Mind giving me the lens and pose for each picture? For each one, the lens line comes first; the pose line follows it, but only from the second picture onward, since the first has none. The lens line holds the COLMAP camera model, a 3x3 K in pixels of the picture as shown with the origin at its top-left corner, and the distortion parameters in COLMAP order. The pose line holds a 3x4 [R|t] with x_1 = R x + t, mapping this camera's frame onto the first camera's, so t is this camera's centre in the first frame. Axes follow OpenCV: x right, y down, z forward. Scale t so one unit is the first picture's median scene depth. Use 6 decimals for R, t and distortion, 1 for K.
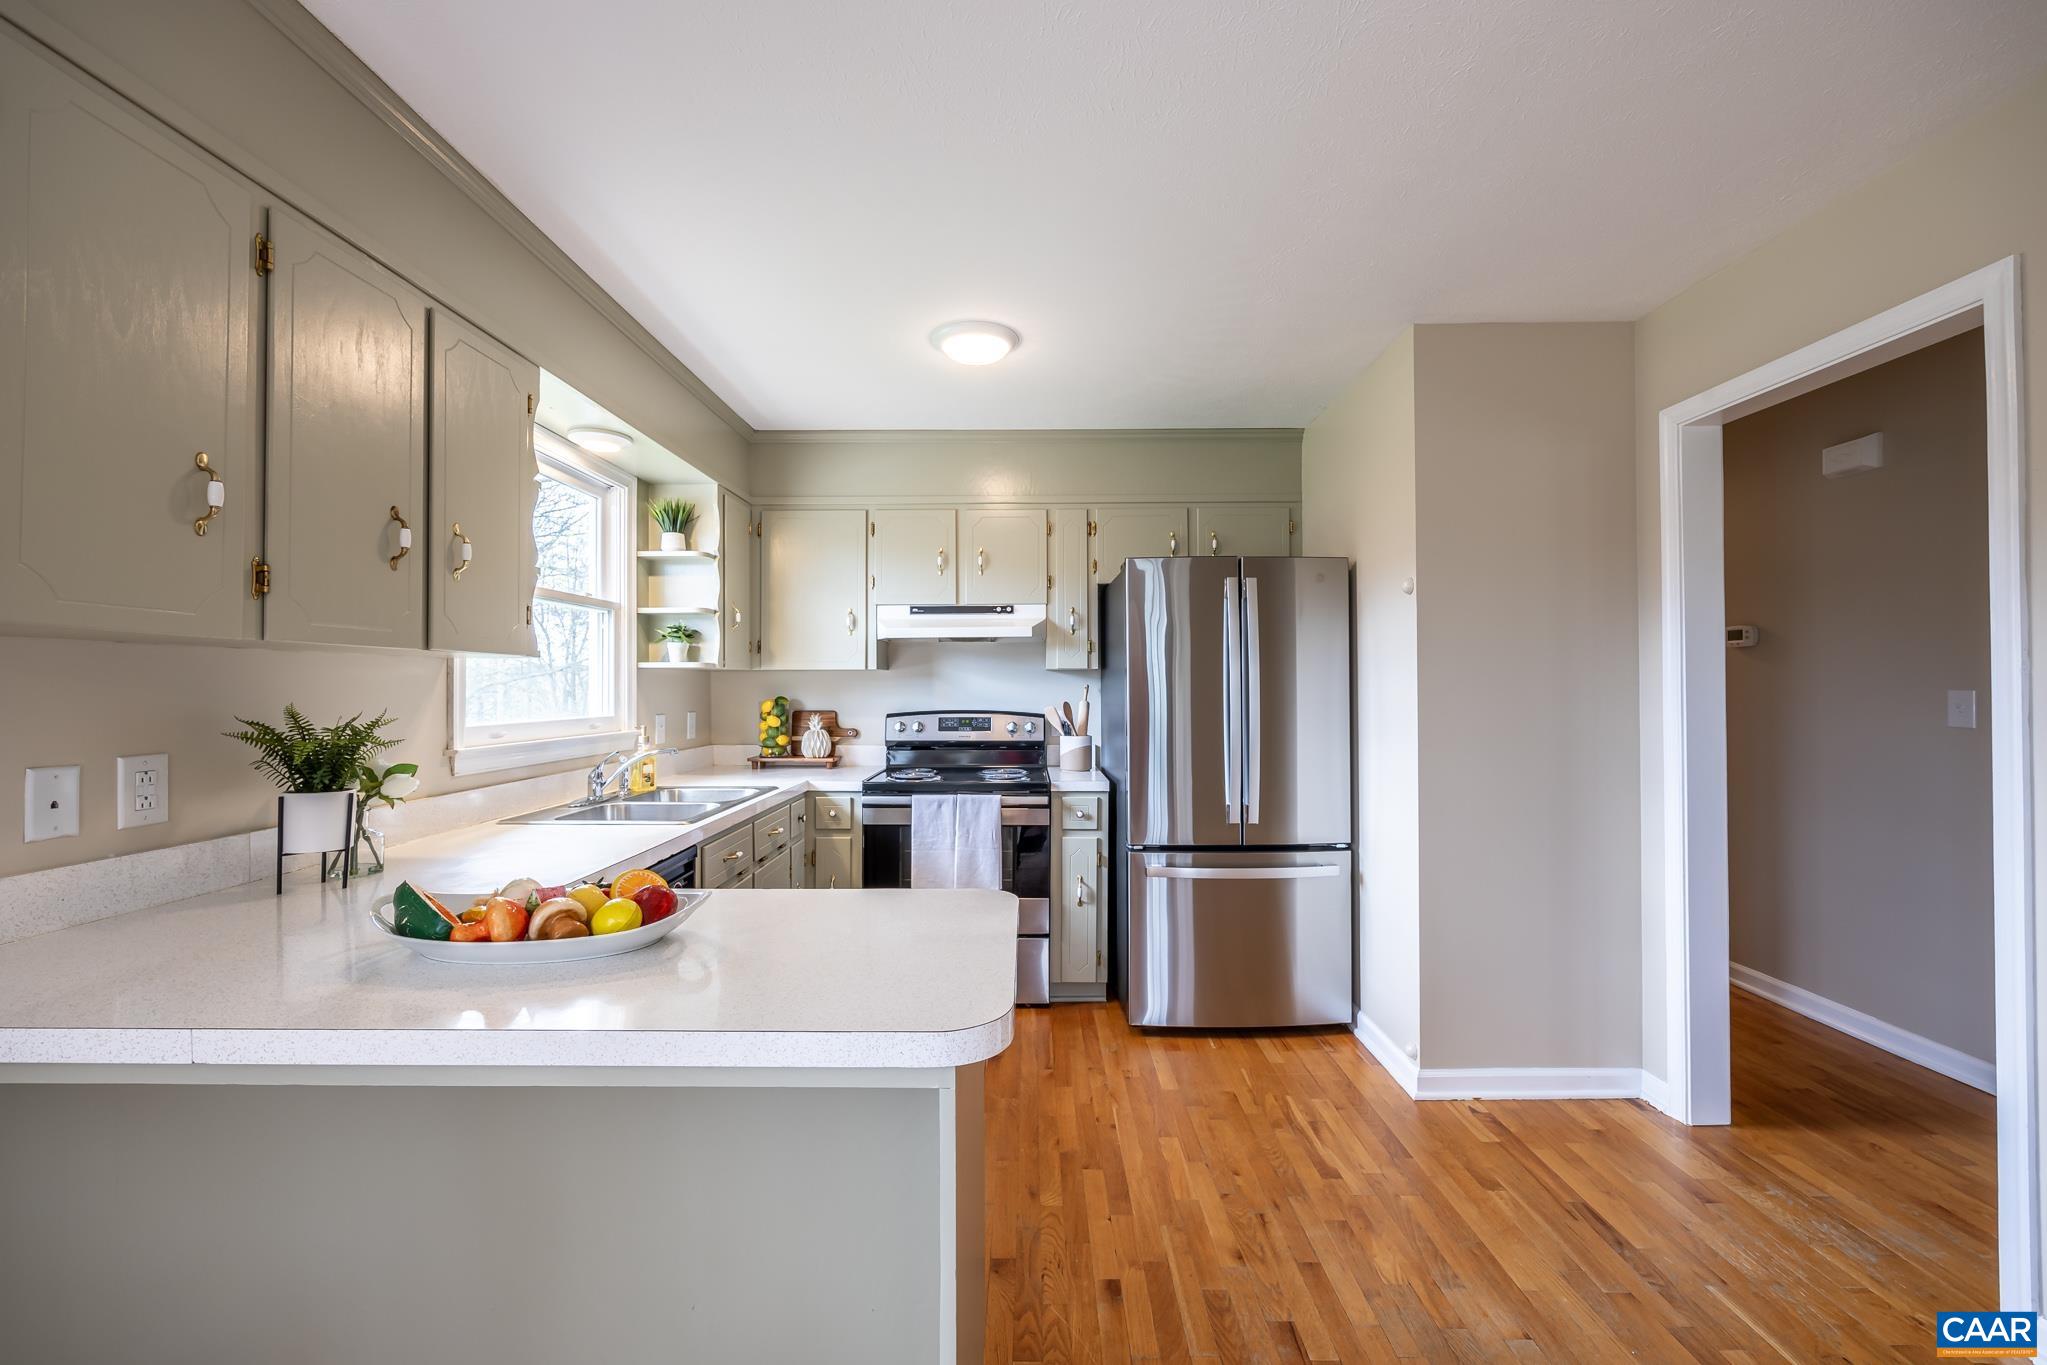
lens RADIAL K [[814.4, 0, 1023.5], [0, 814.4, 682.5], [0, 0, 1]] dist [0.001030, 0.000311]
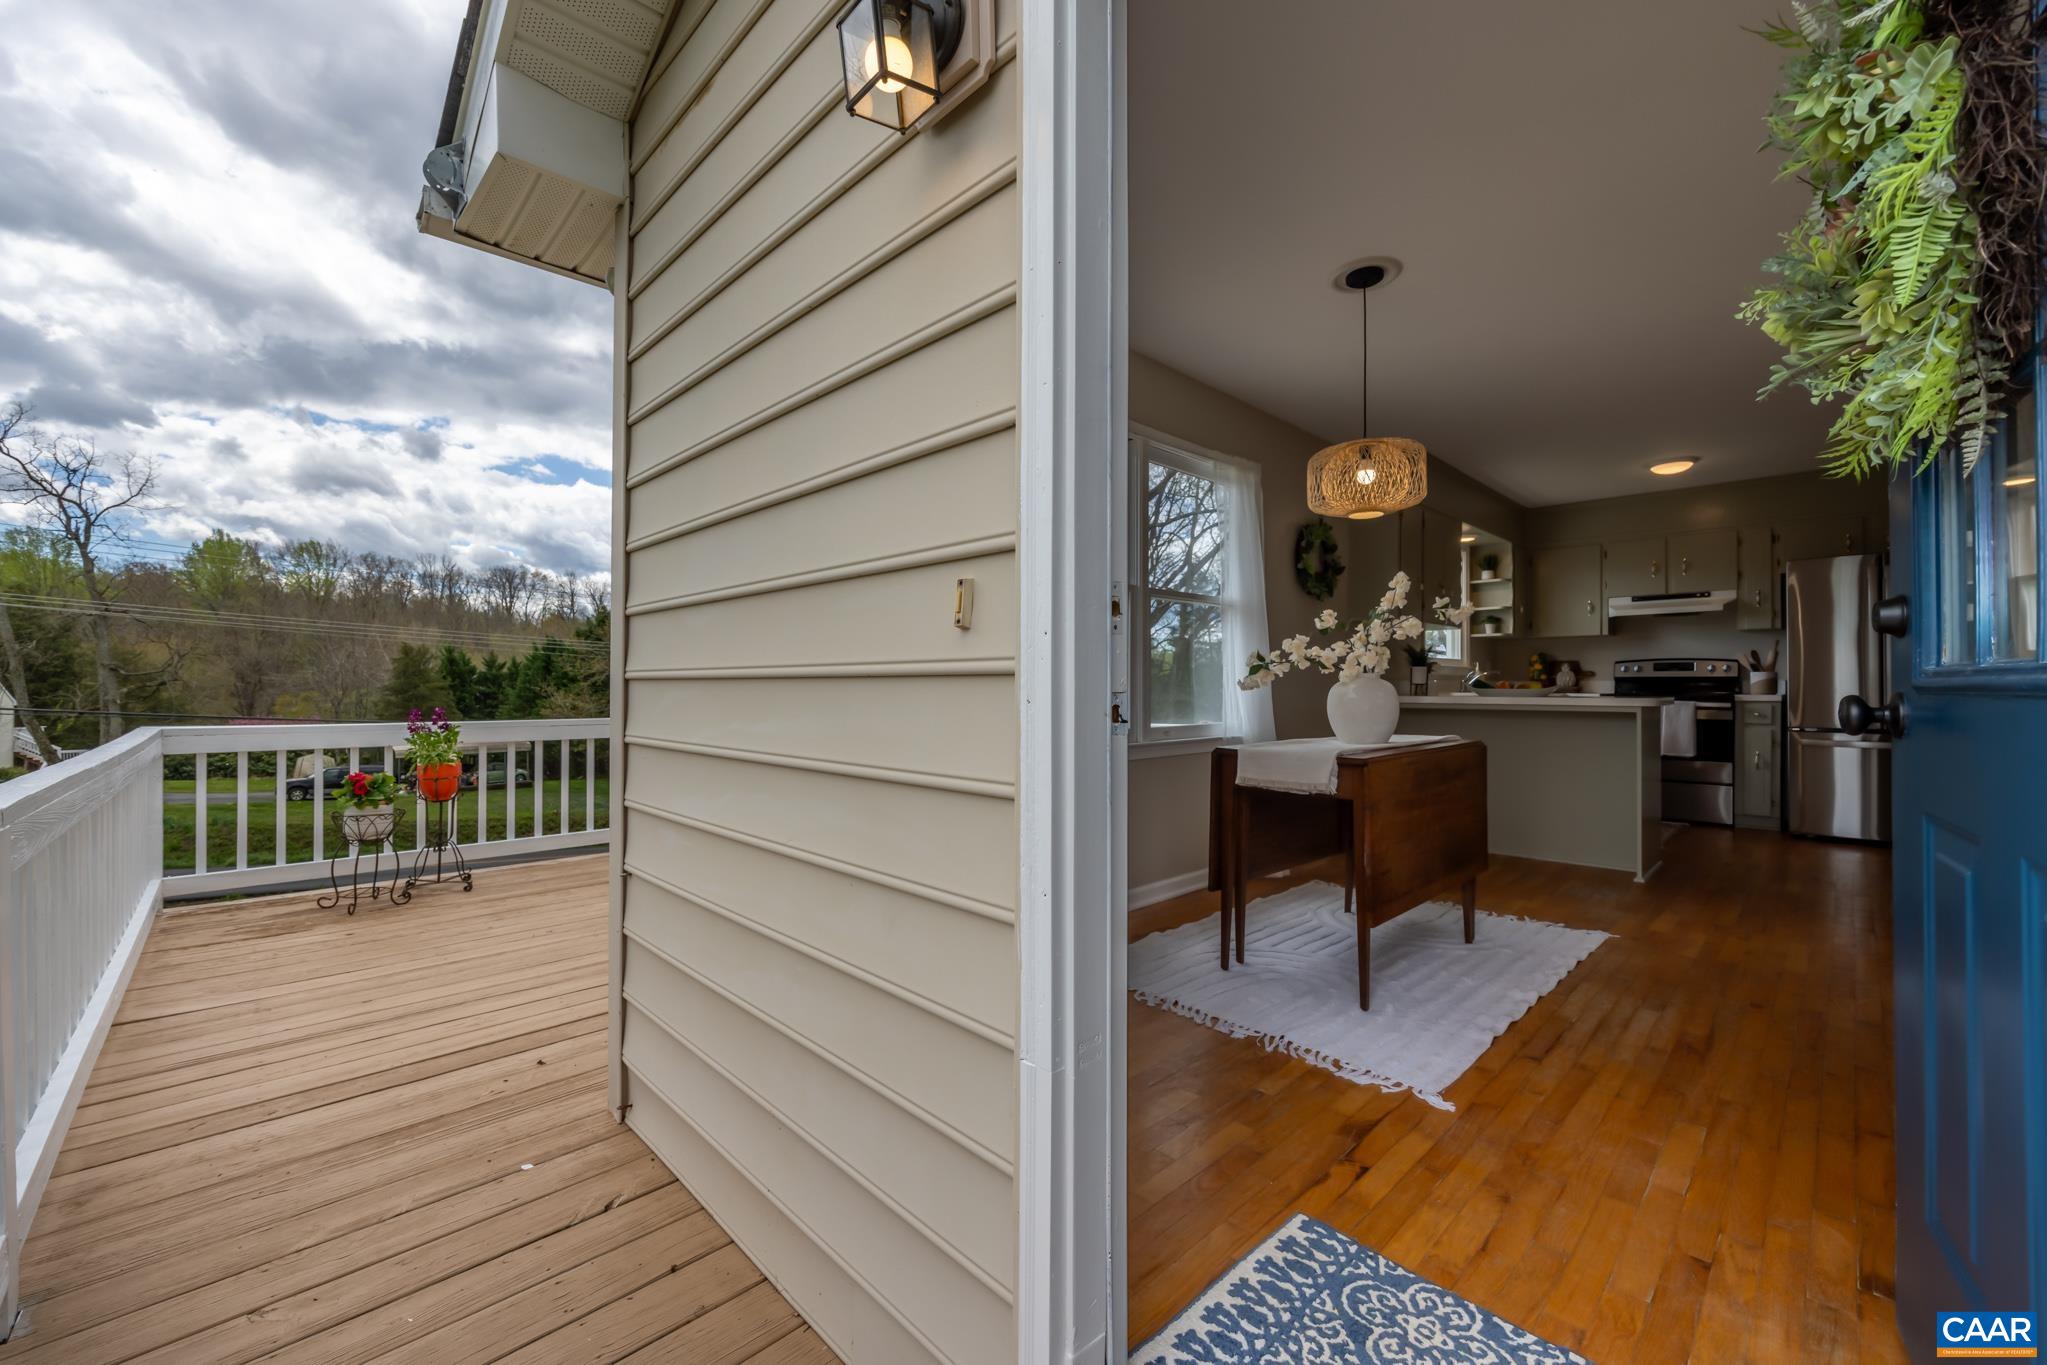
lens RADIAL K [[814.4, 0, 1023.5], [0, 814.4, 682.5], [0, 0, 1]] dist [0.001030, 0.000311]
pose [[0.703097, -0.001245, -0.711093, 0.181281], [0.000093, 0.999999, -0.001659, 0.089408], [0.711094, 0.001100, 0.703096, -1.122177]]
